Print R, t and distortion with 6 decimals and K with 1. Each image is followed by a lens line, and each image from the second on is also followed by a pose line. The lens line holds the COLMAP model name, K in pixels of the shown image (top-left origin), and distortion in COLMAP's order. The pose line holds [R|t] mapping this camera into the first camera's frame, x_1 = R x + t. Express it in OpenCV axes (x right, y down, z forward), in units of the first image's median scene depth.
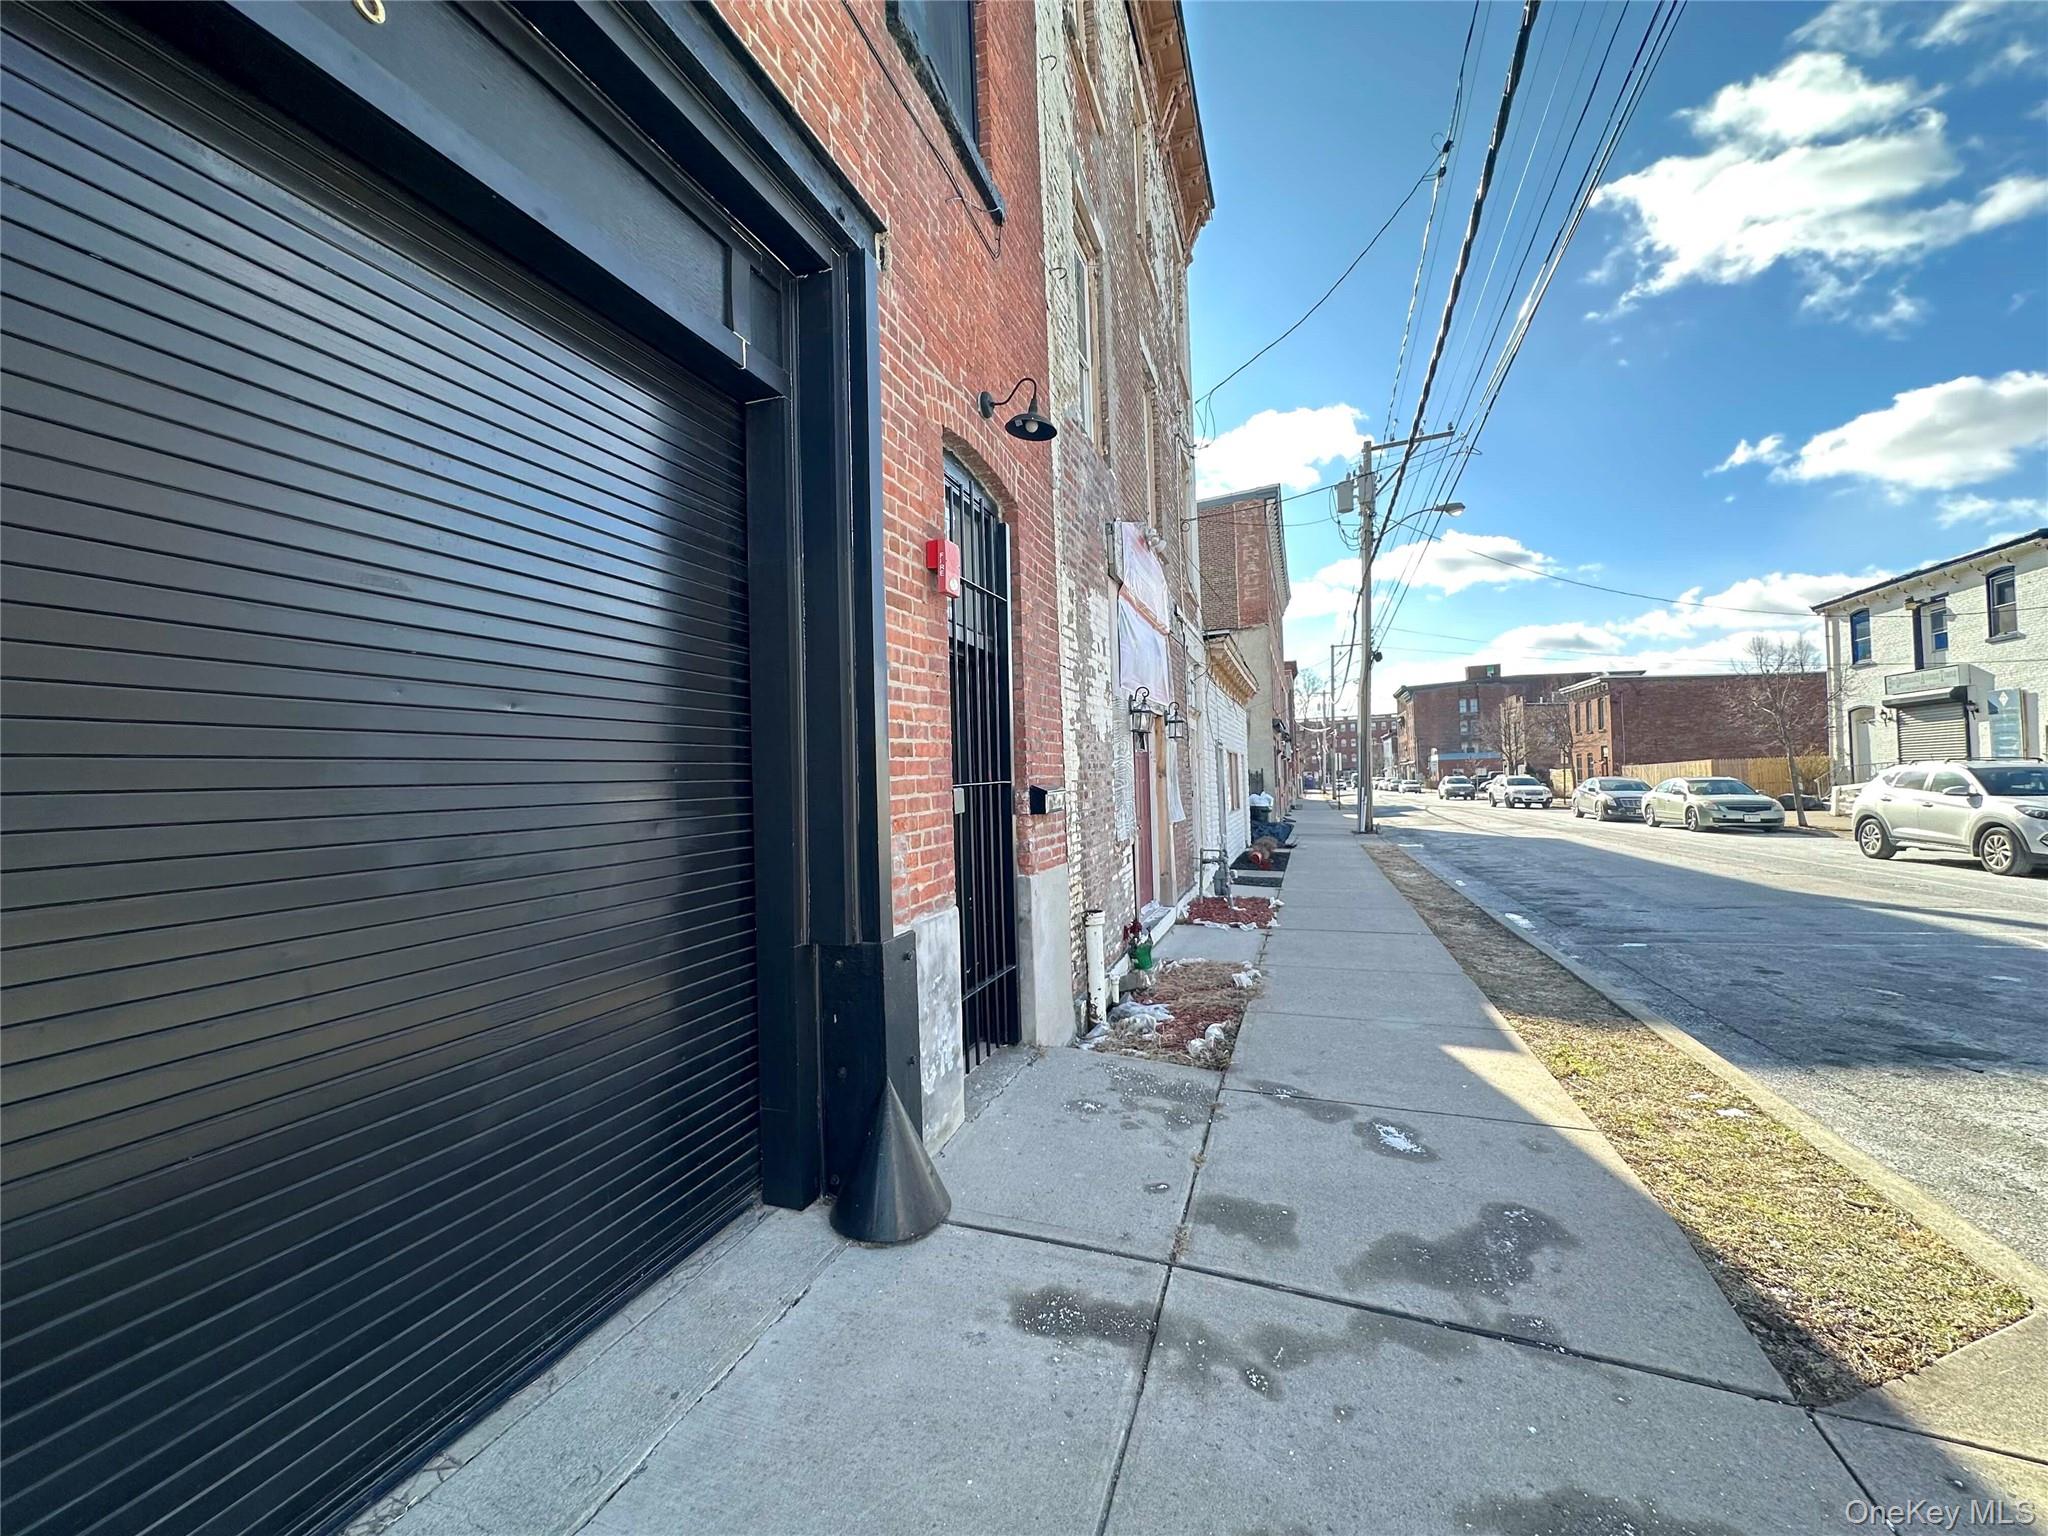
lens RADIAL K [[821.1, 0, 1026.0], [0, 821.1, 769.9], [0, 0, 1]] dist [-0.003075, 0.000797]
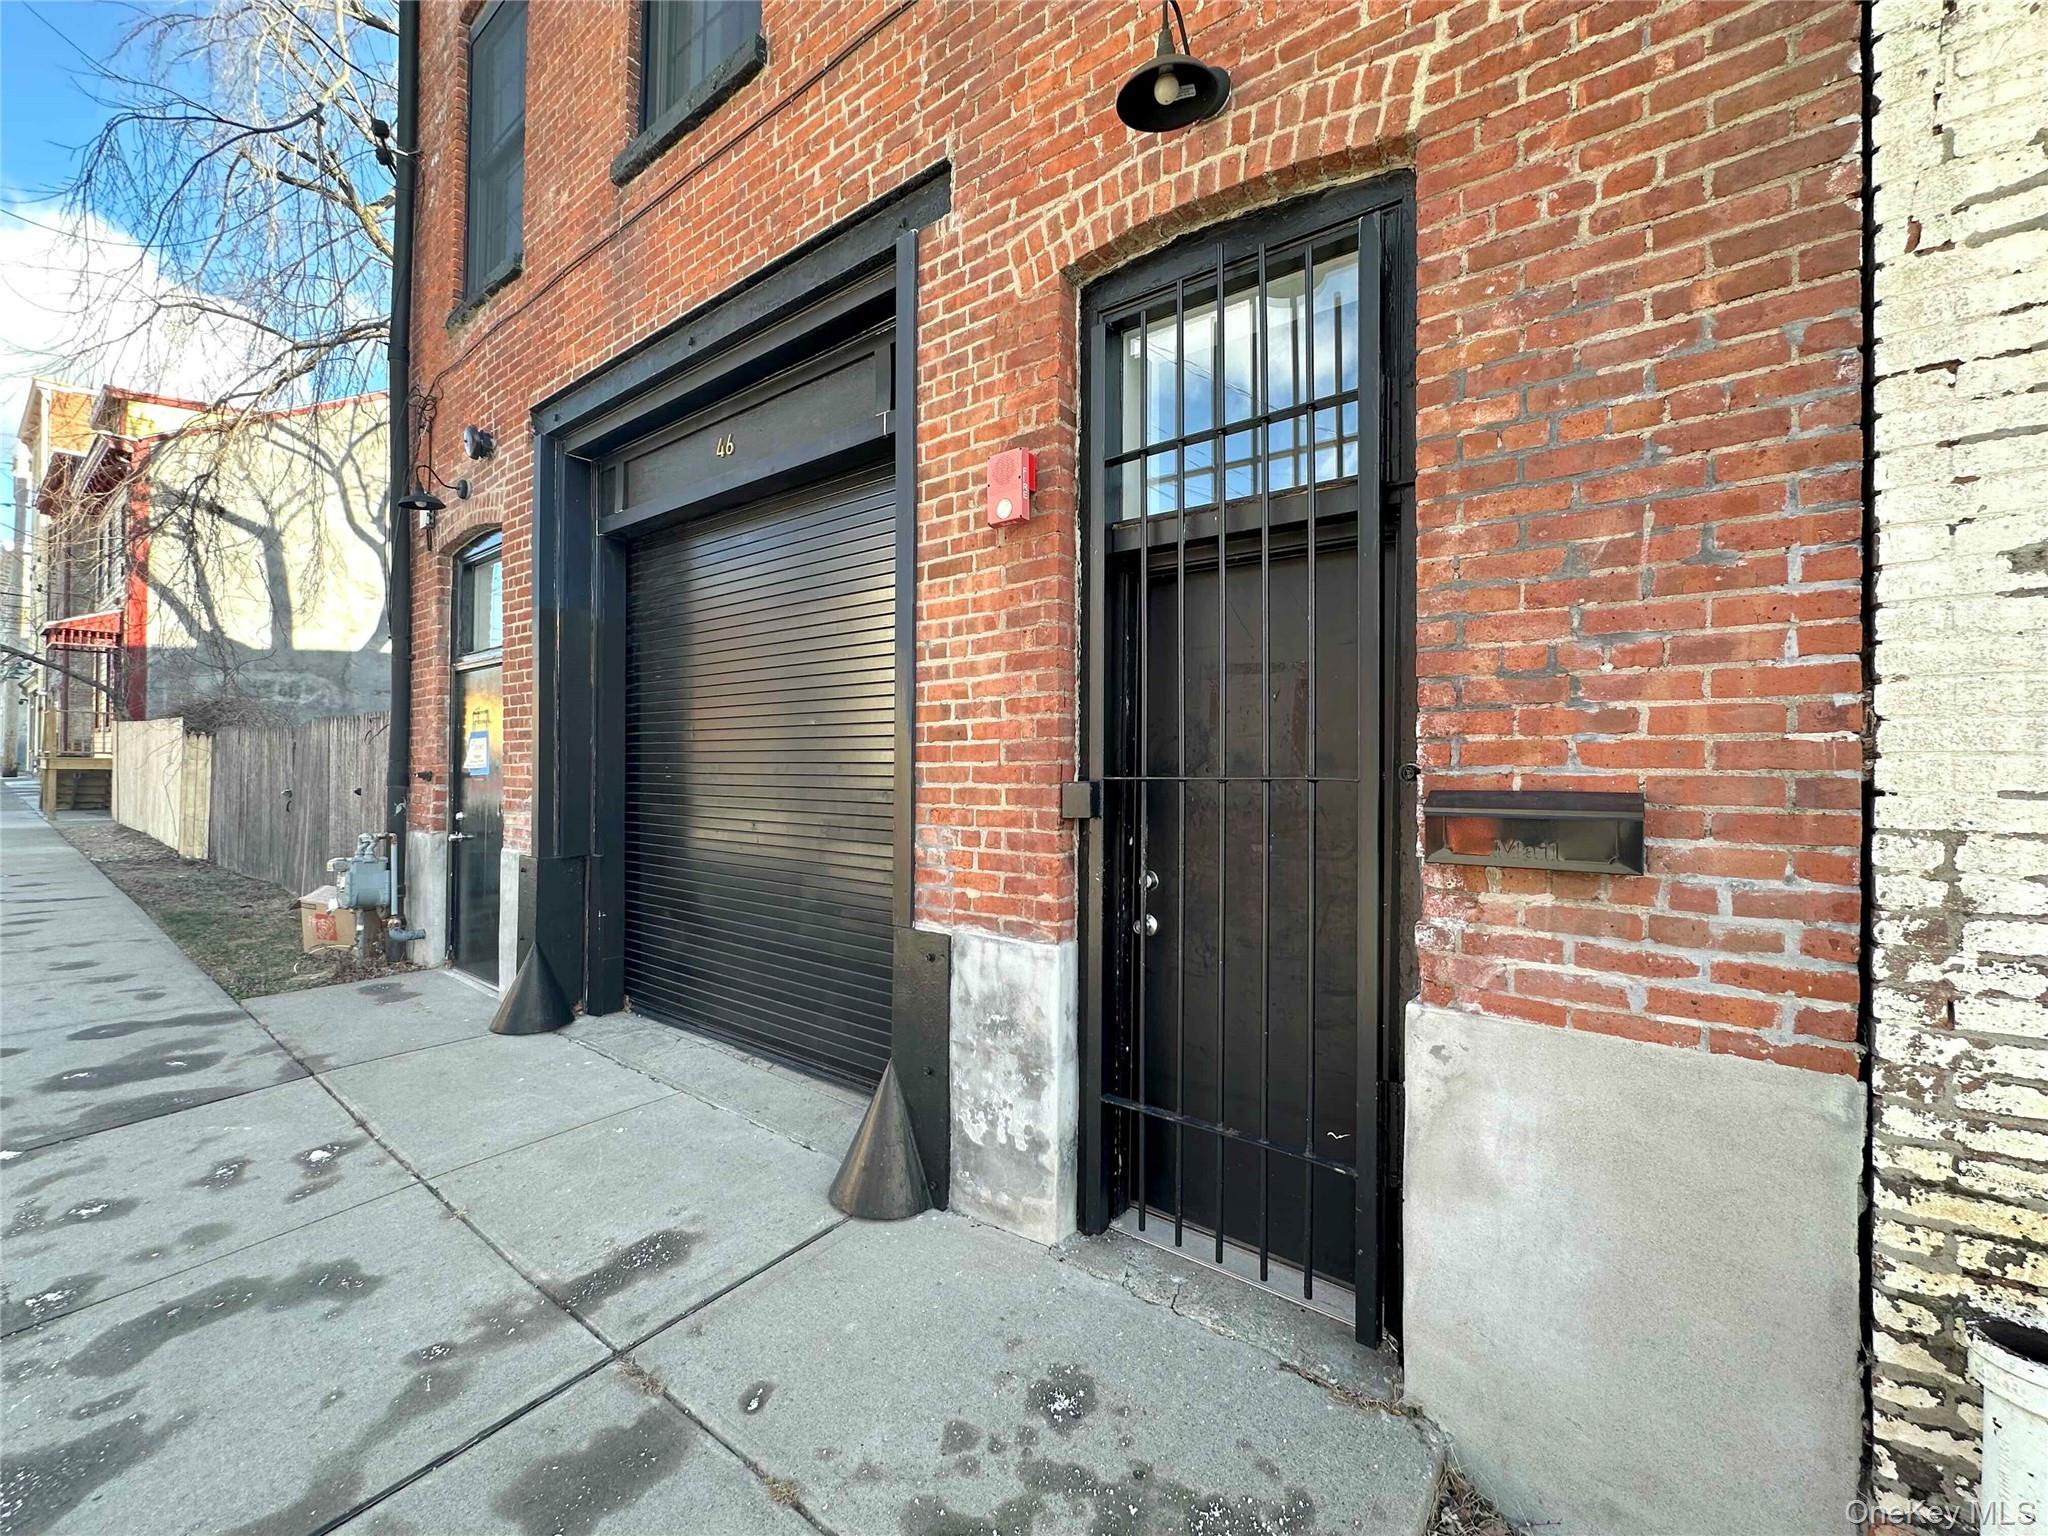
lens RADIAL K [[821.1, 0, 1025.2], [0, 821.1, 765.3], [0, 0, 1]] dist [-0.003075, 0.000797]
pose [[-0.312254, 0.022978, -0.949721, 0.857552], [0.010020, 0.999731, 0.020893, -0.009093], [0.949946, -0.002992, -0.312400, 1.718585]]
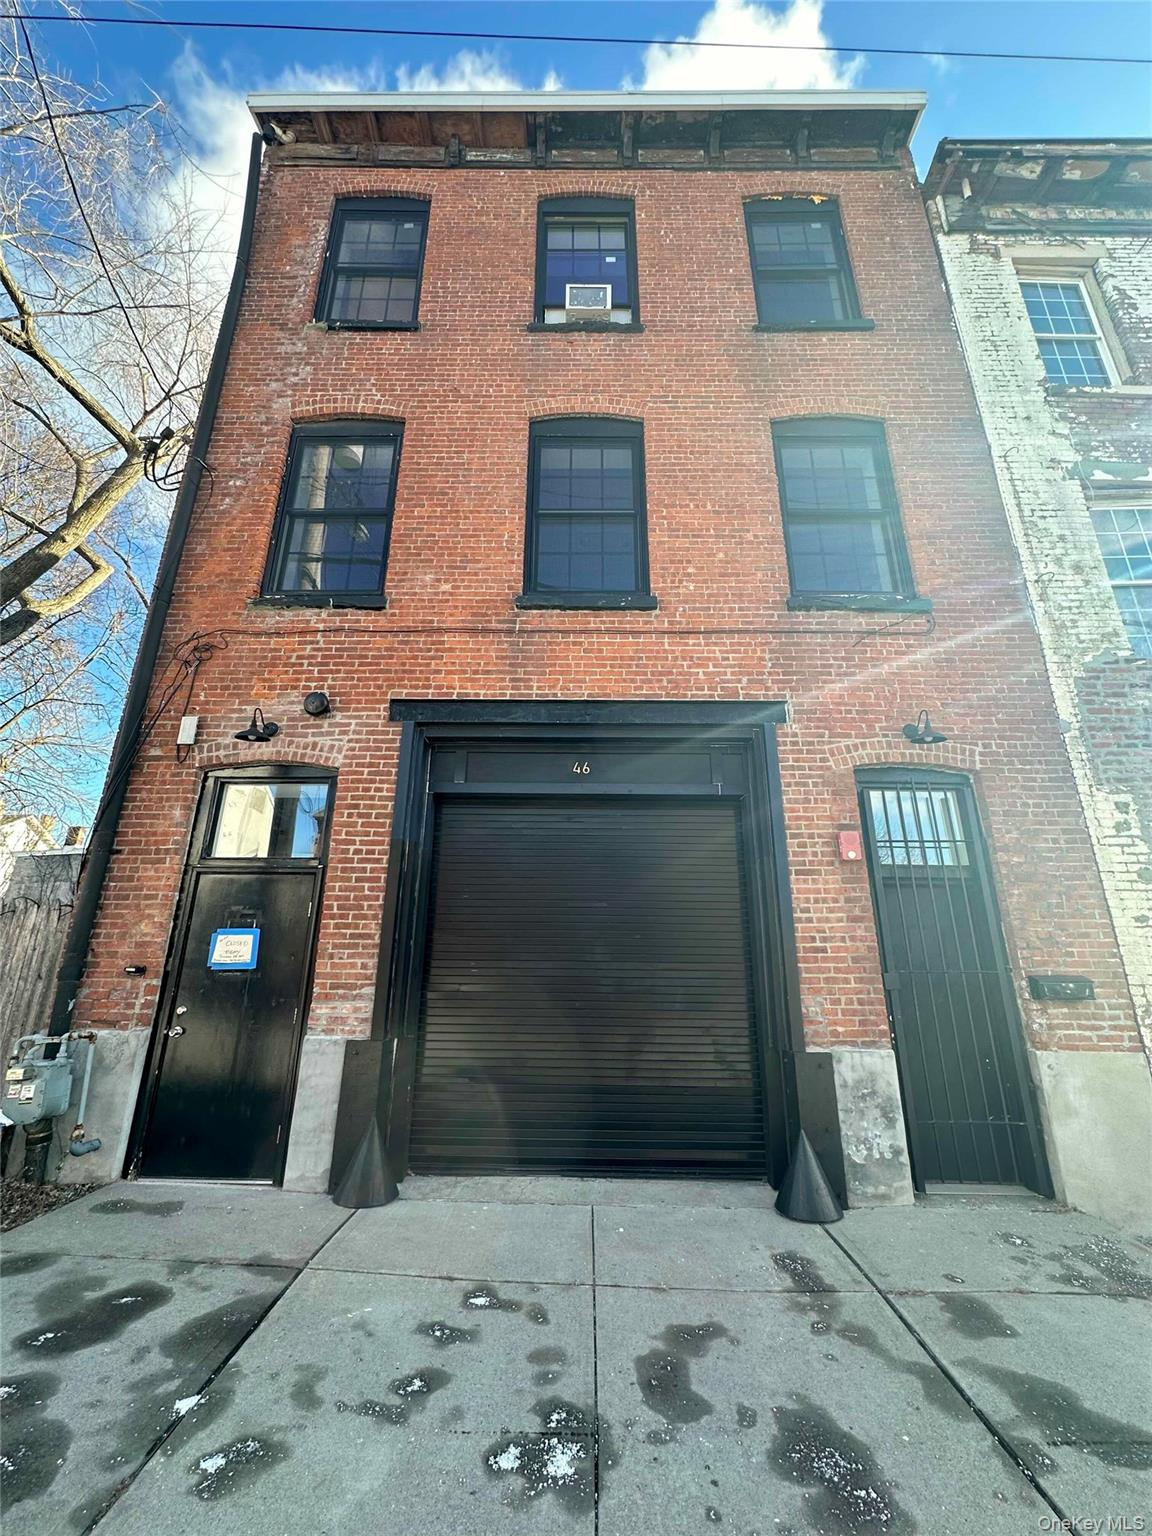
lens RADIAL K [[615.8, 0, 573.5], [0, 615.8, 762.5], [0, 0, 1]] dist [-0.003075, 0.000797]
pose [[0.315979, -0.264014, -0.911293, 1.394969], [-0.012561, 0.959254, -0.282264, -0.039180], [0.948683, 0.100636, 0.299788, -0.023940]]
